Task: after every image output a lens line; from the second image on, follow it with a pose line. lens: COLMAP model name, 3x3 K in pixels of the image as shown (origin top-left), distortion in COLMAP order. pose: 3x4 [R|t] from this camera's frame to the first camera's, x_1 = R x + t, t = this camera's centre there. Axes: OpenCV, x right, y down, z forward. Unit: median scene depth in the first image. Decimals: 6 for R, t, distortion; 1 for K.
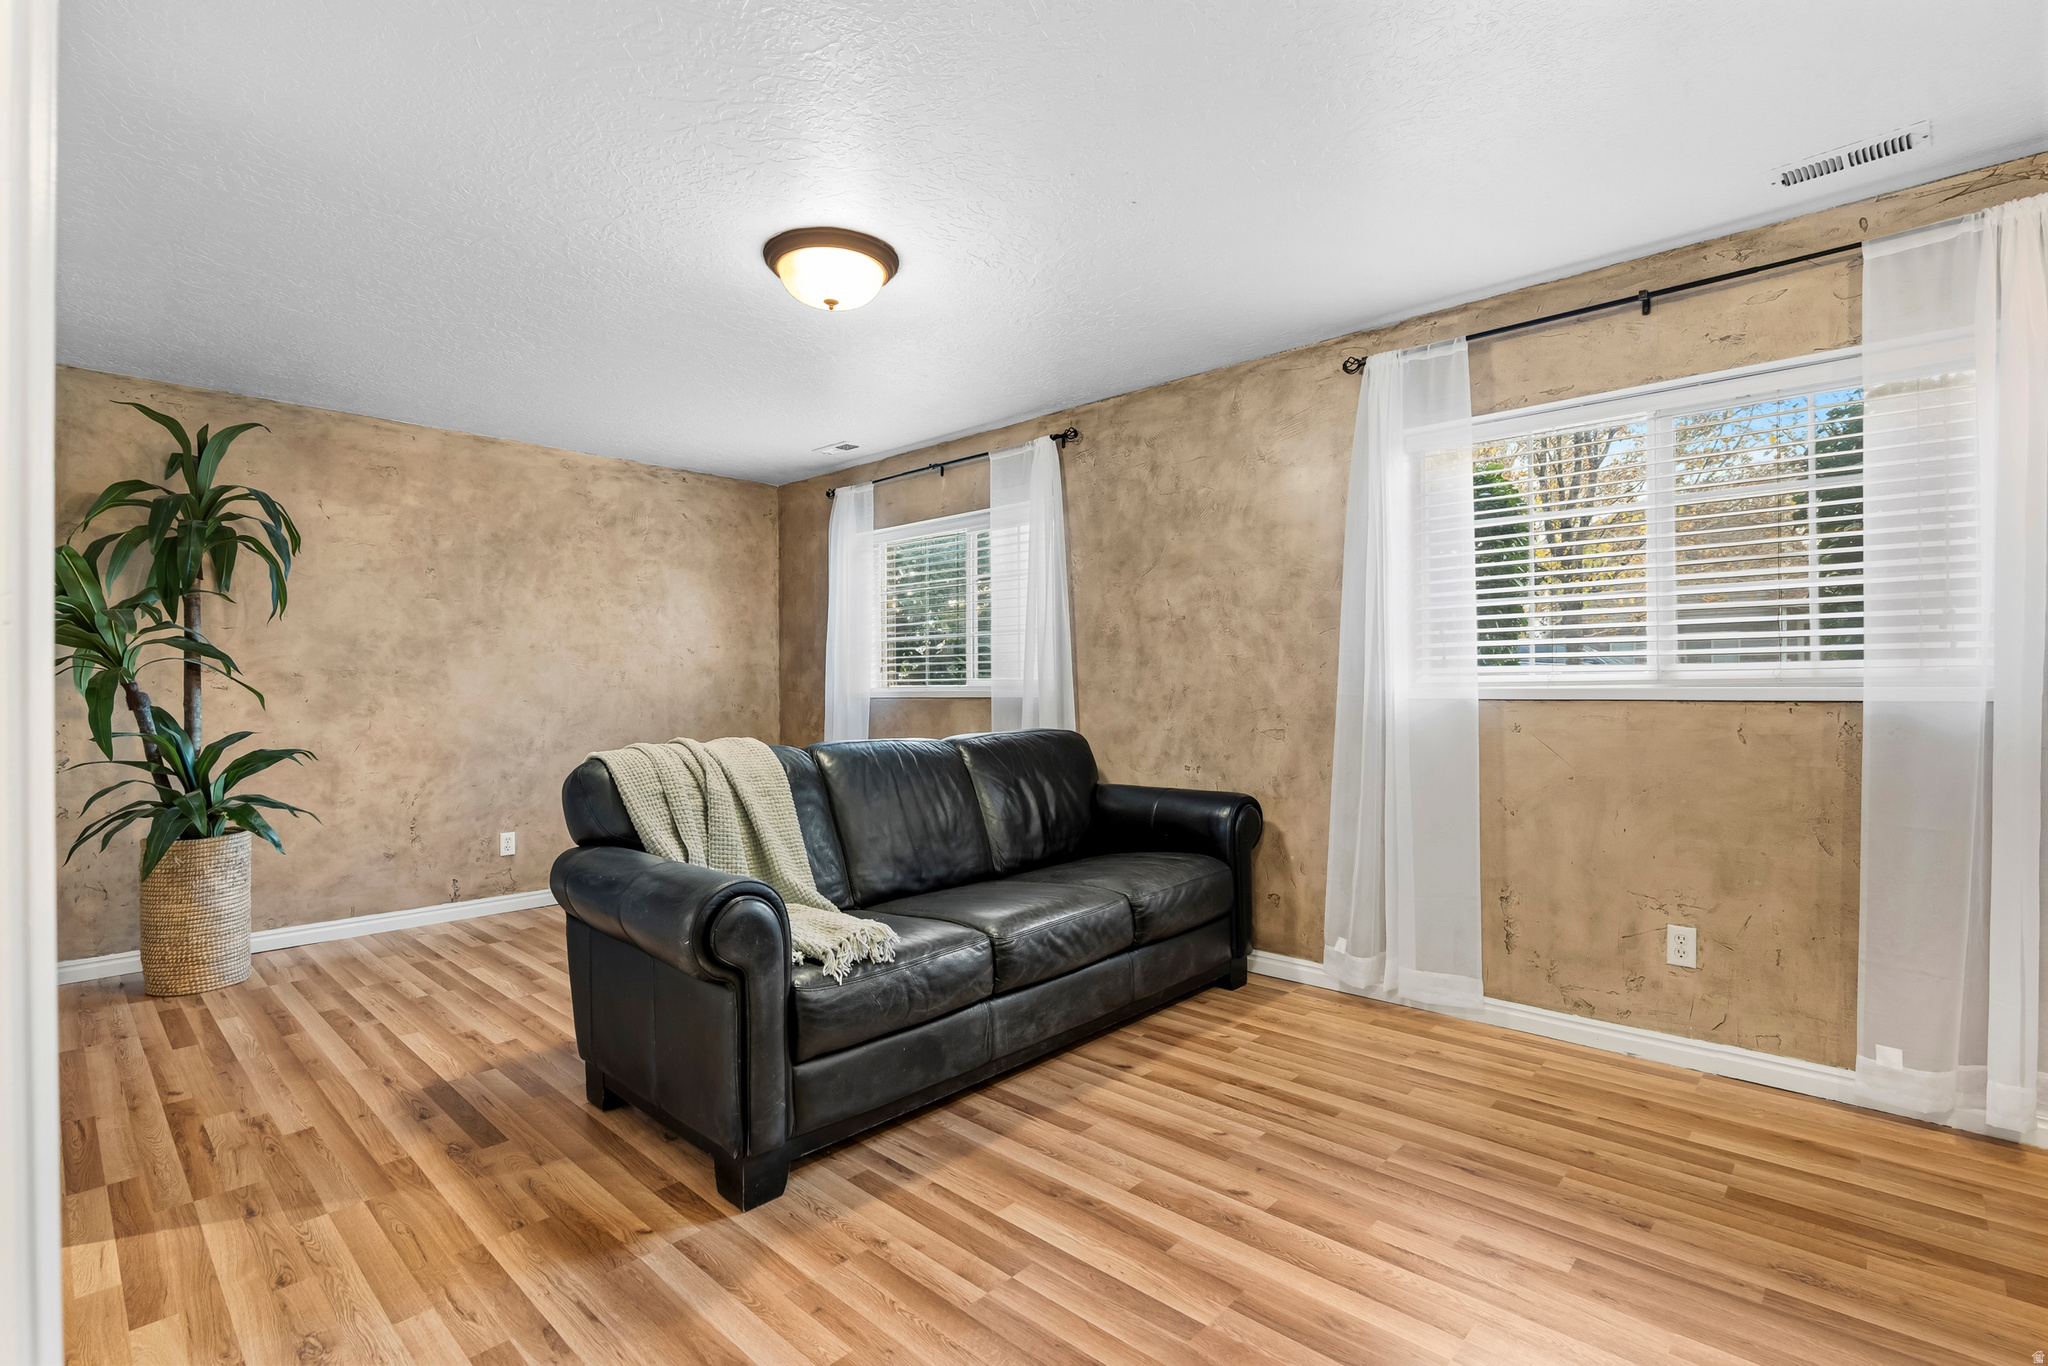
lens RADIAL K [[960.7, 0, 1025.8], [0, 960.7, 686.4], [0, 0, 1]] dist [-0.022305, 0.005110]
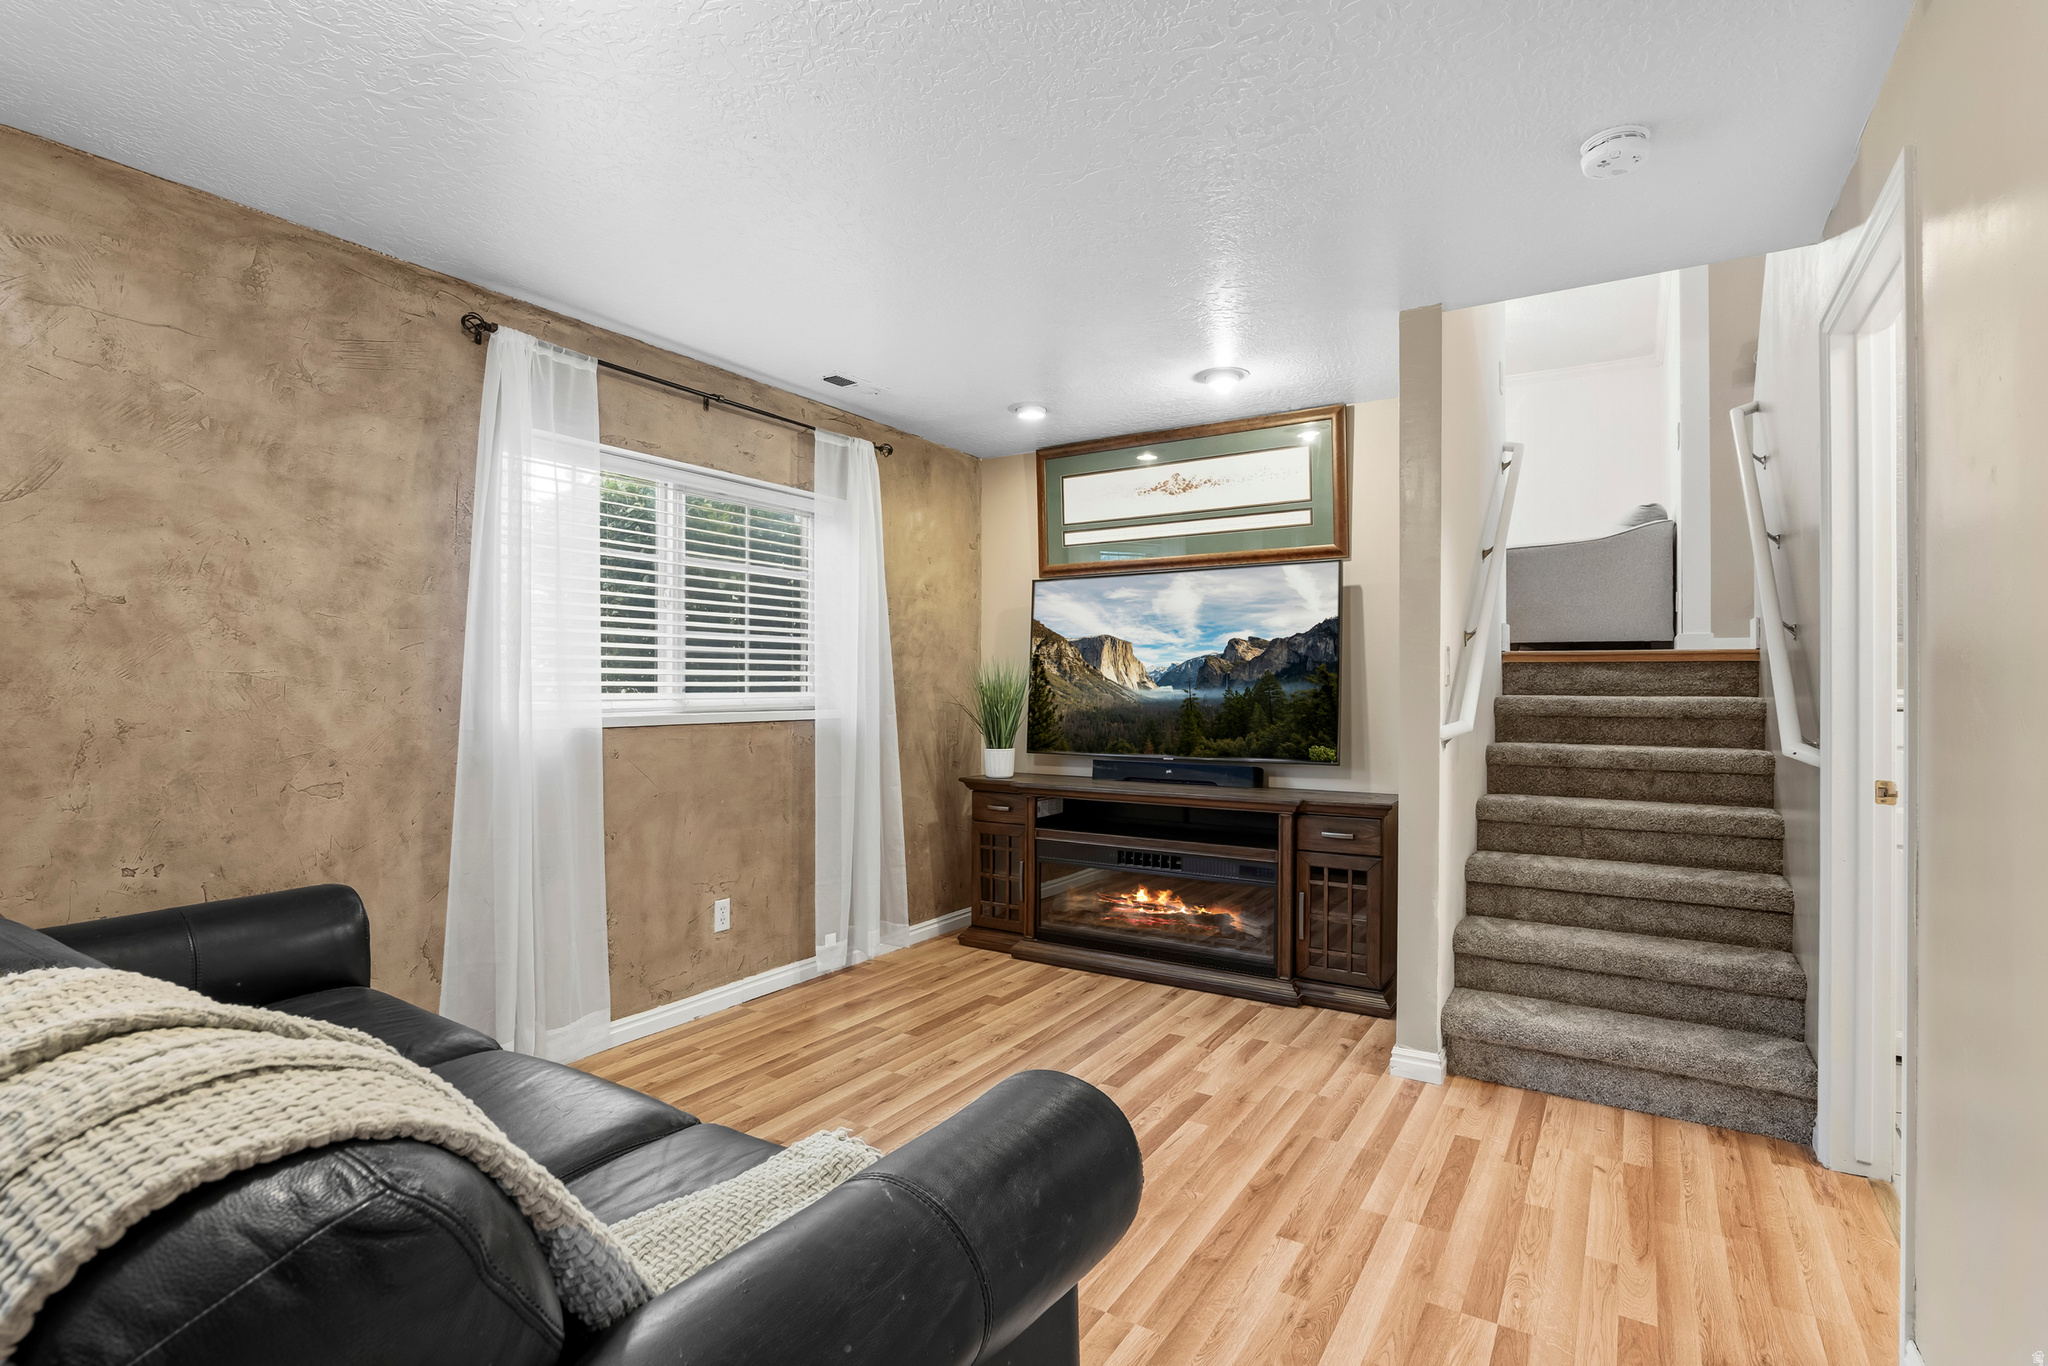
lens RADIAL K [[960.7, 0, 1030.7], [0, 960.7, 681.9], [0, 0, 1]] dist [-0.022305, 0.005110]
pose [[-0.185141, 0.008793, 0.982673, -0.498297], [-0.001540, 0.999956, -0.009238, -0.022191], [-0.982711, -0.003224, -0.185119, 0.631791]]
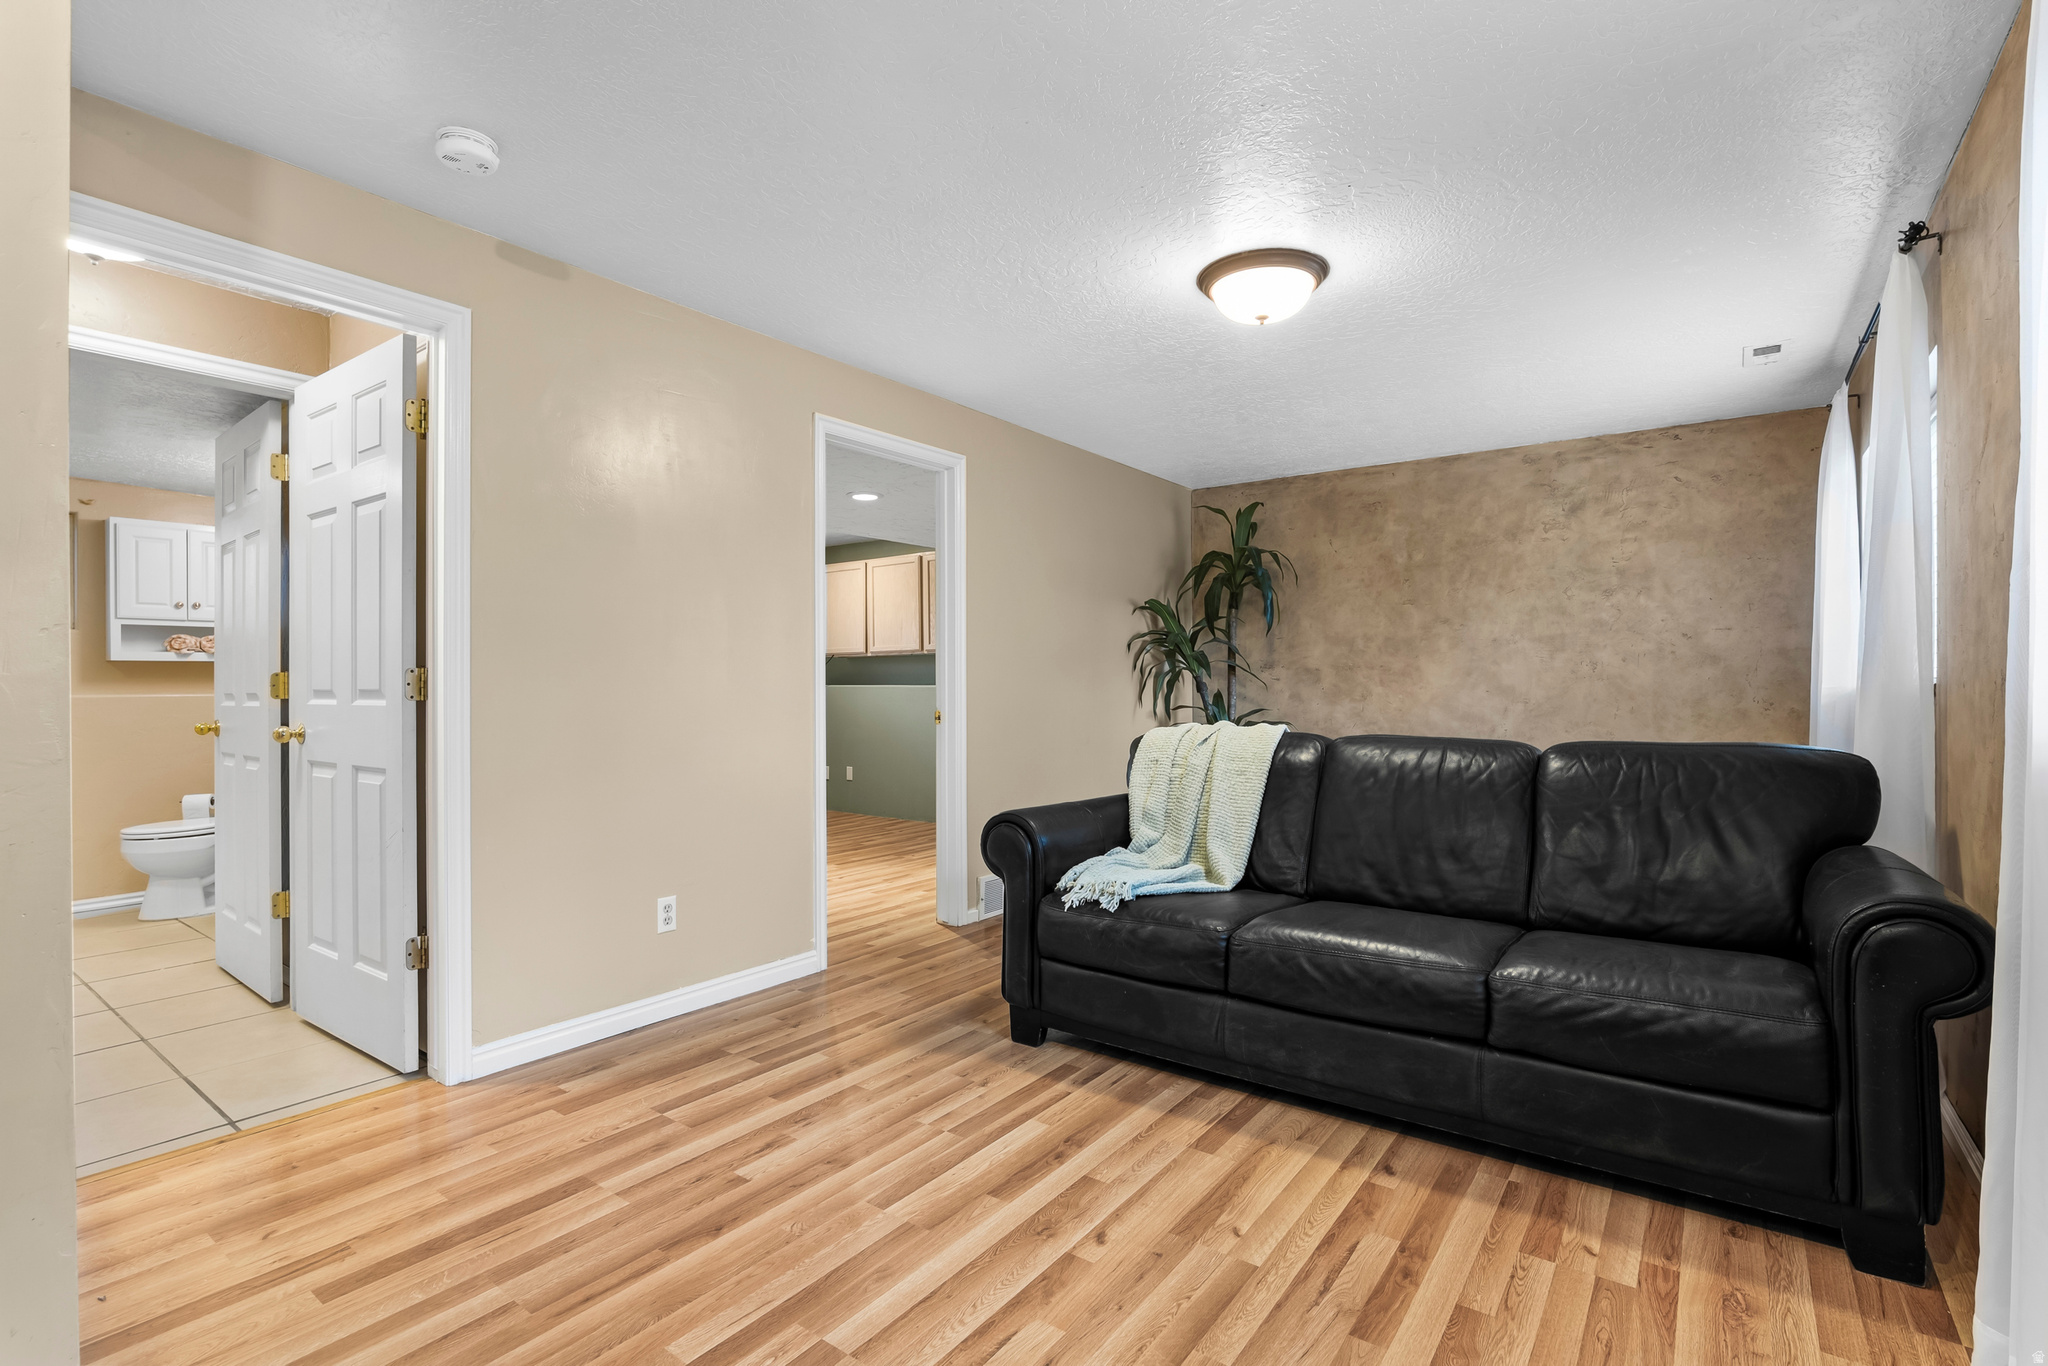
lens RADIAL K [[960.7, 0, 1017.1], [0, 960.7, 687.1], [0, 0, 1]] dist [-0.022305, 0.005110]
pose [[0.100470, 0.008911, -0.994900, 0.644803], [0.001911, 0.999956, 0.009149, -0.000363], [0.994938, -0.002821, 0.100448, 0.482348]]
